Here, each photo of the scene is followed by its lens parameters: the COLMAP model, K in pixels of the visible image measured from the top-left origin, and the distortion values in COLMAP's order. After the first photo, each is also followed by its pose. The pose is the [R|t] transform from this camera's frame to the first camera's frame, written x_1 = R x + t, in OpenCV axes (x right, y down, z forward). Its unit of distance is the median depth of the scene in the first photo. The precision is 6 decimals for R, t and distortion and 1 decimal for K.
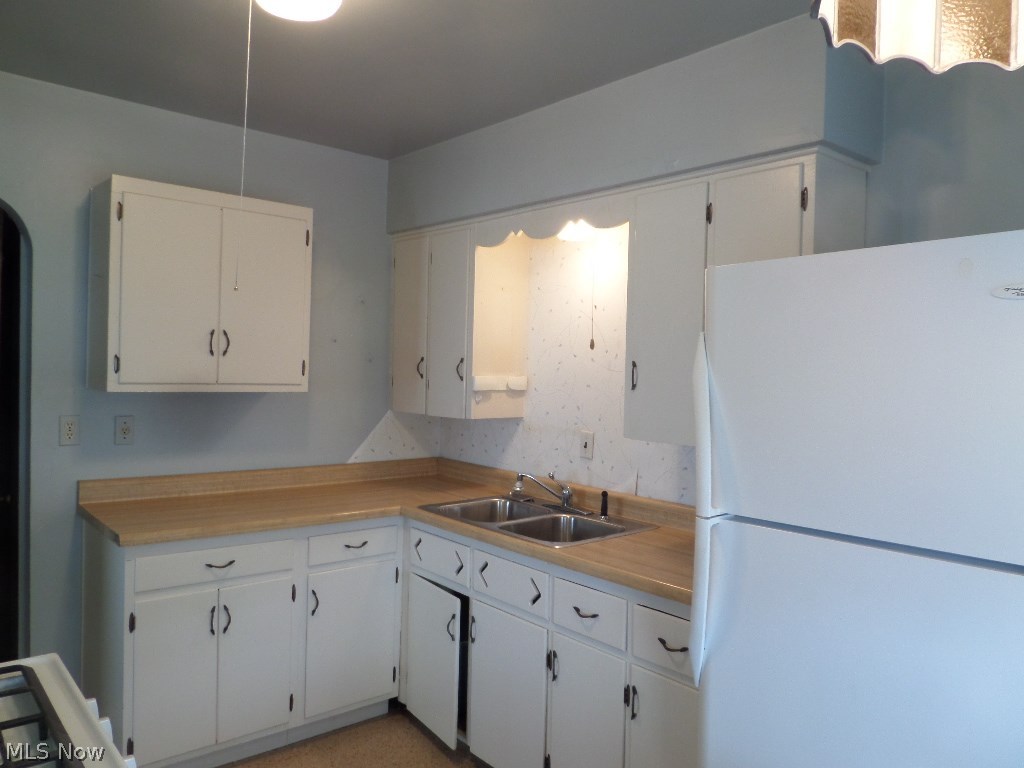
lens RADIAL K [[757.1, 0, 507.5], [0, 757.1, 381.0], [0, 0, 1]] dist [0.001007, -0.027742]
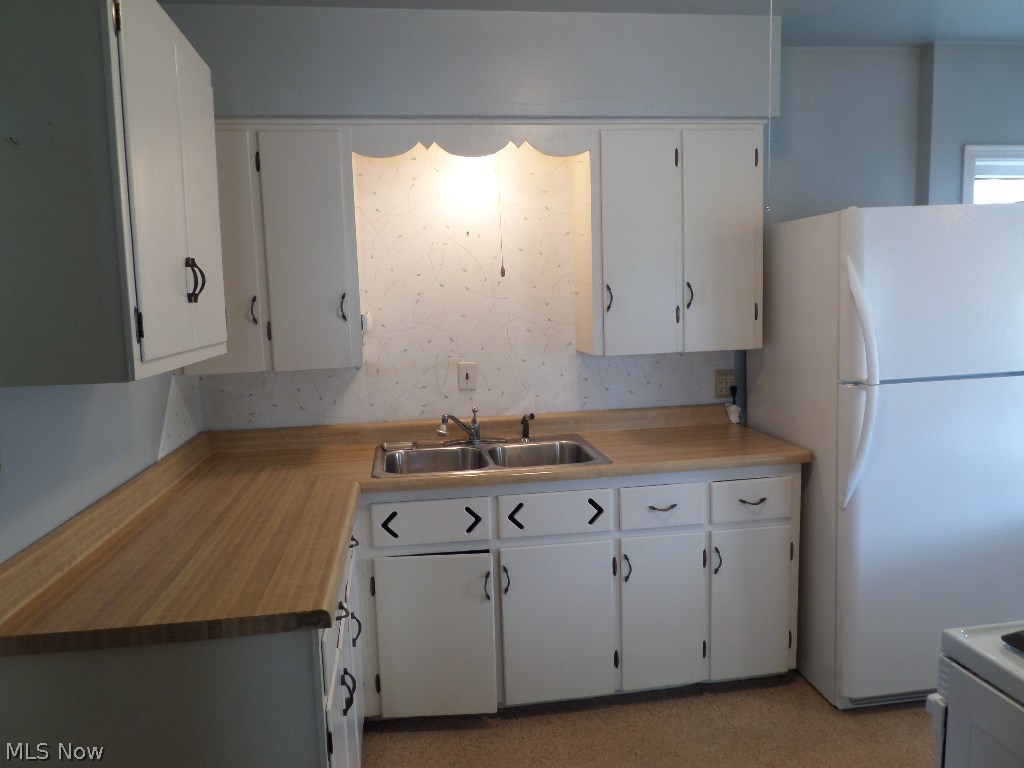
lens RADIAL K [[757.1, 0, 507.5], [0, 757.1, 381.0], [0, 0, 1]] dist [0.001007, -0.027742]
pose [[0.530261, -0.140053, 0.836187, -0.726483], [0.066561, 0.990095, 0.123622, -0.028597], [-0.845218, -0.009895, 0.534331, 0.457002]]
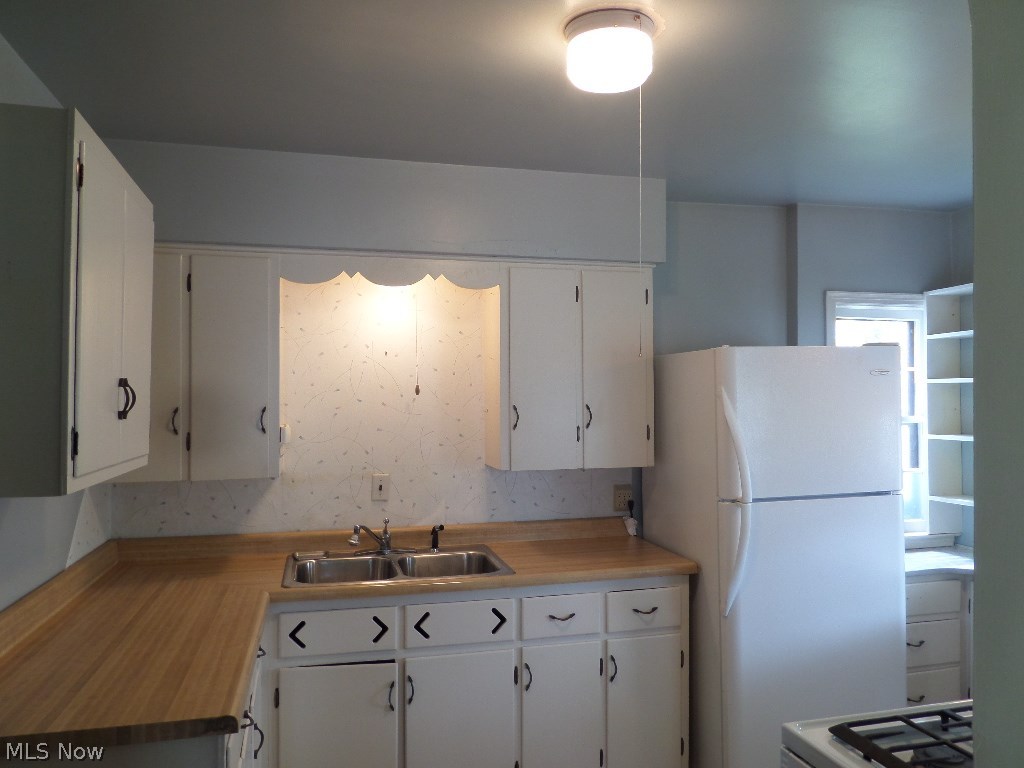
lens RADIAL K [[757.1, 0, 507.5], [0, 757.1, 381.0], [0, 0, 1]] dist [0.001007, -0.027742]
pose [[0.439850, -0.008382, 0.898032, -0.778819], [0.037438, 0.999258, -0.009010, -0.046240], [-0.897291, 0.037584, 0.439837, 0.412899]]
